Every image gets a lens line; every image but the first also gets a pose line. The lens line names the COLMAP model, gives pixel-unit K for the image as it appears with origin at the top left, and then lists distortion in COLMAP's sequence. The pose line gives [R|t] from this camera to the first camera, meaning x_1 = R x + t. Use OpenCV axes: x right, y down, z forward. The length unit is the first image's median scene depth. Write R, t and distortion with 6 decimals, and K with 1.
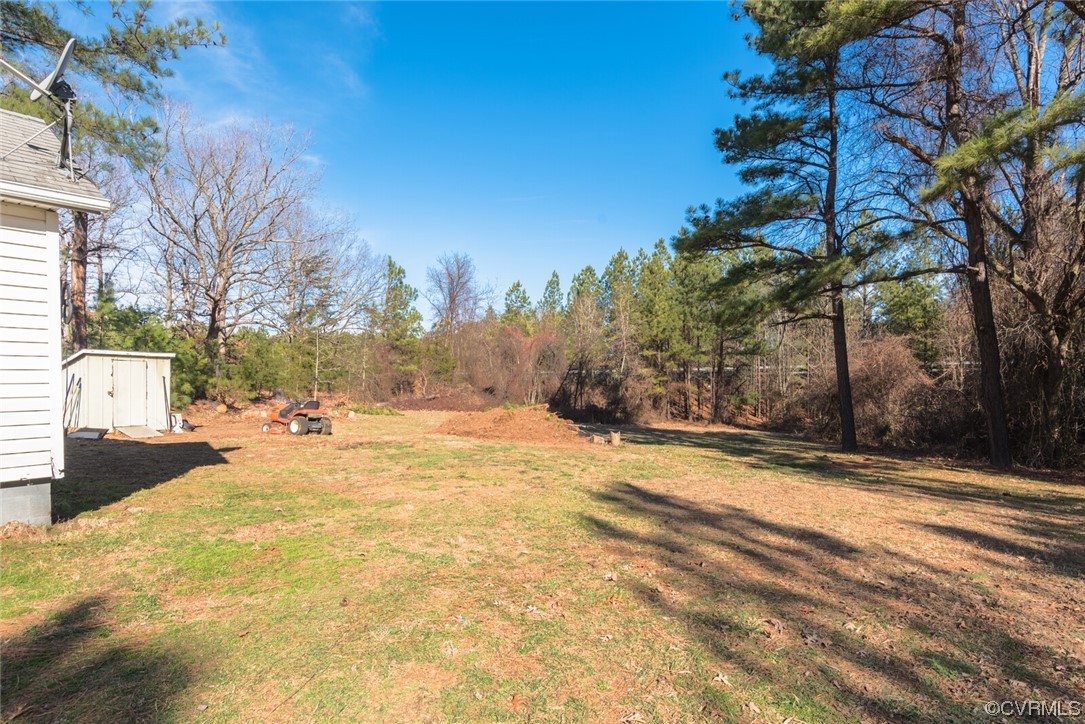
lens RADIAL K [[552.6, 0, 546.9], [0, 552.6, 391.6], [0, 0, 1]] dist [0.003609, 0.000424]
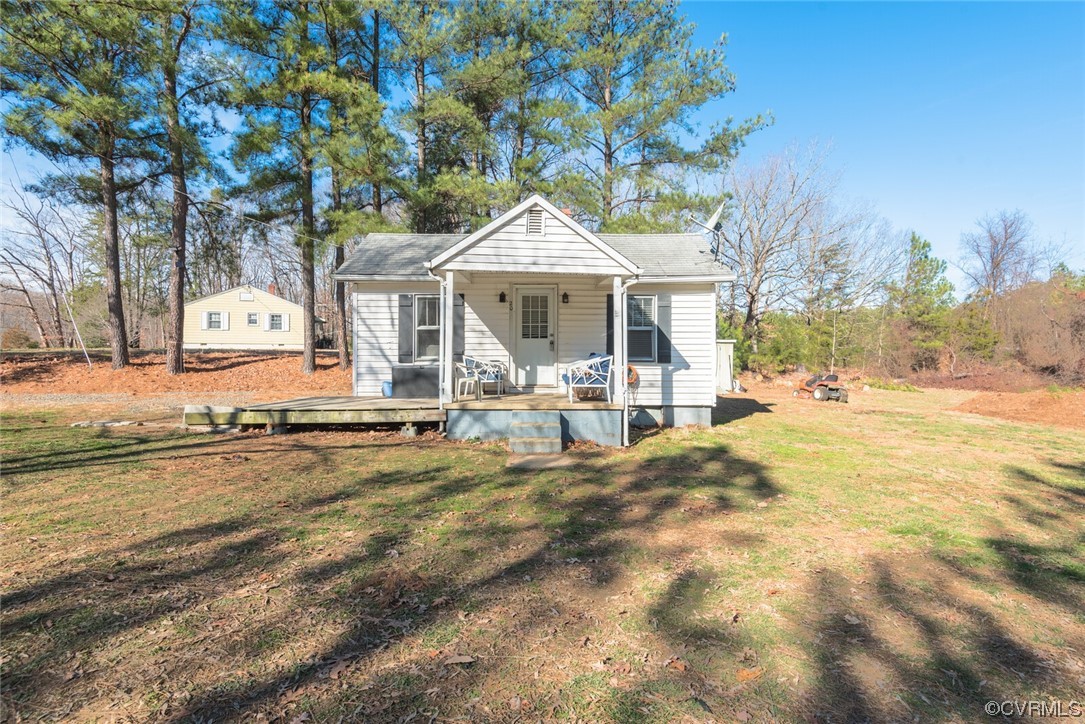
lens RADIAL K [[498.2, 0, 542.5], [0, 498.2, 362.0], [0, 0, 1]] dist [-0.020159, -0.001092]
pose [[0.604720, 0.017479, -0.796246, 0.028183], [-0.022099, 0.999742, 0.005163, -0.001447], [0.796131, 0.014474, 0.604951, -0.078904]]
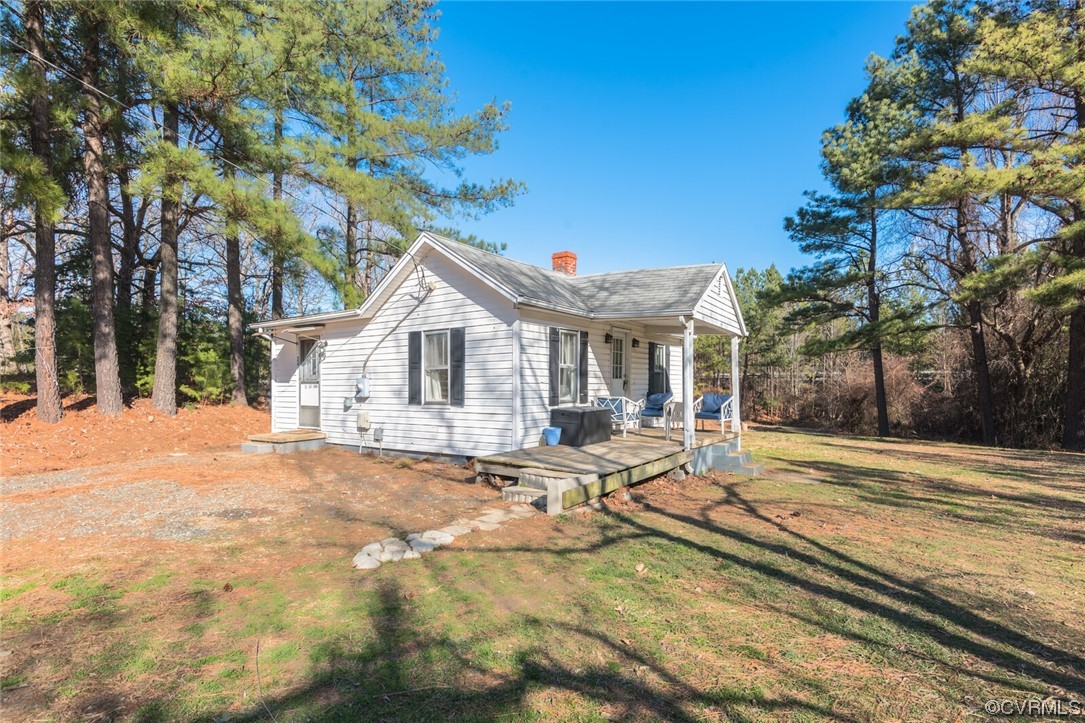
lens RADIAL K [[497.7, 0, 539.0], [0, 497.7, 386.1], [0, 0, 1]] dist [-0.002624, -0.001273]
pose [[0.999728, 0.010326, -0.020927, -0.182213], [-0.010586, 0.999867, -0.012395, -0.003754], [0.020796, 0.012613, 0.999704, -0.185745]]
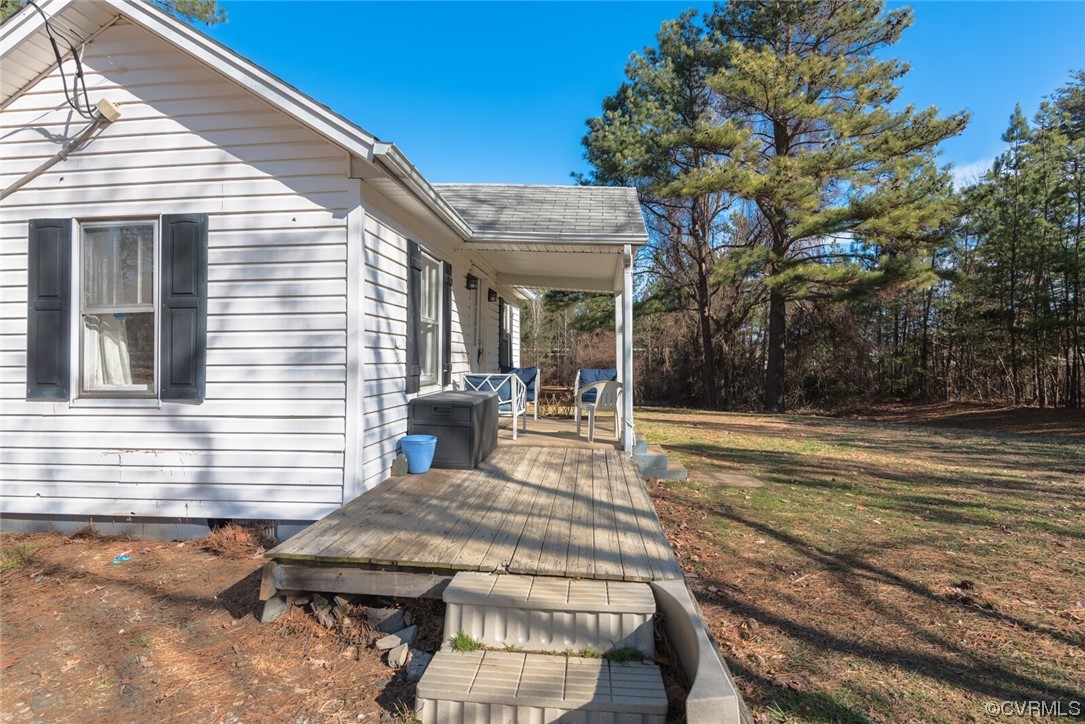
lens RADIAL K [[492.7, 0, 544.5], [0, 492.7, 356.3], [0, 0, 1]] dist [0.016559, -0.014771]
pose [[0.875667, 0.014559, 0.482696, -0.204883], [-0.002051, 0.999649, -0.026431, -0.003307], [-0.482911, 0.022155, 0.875389, -0.094235]]
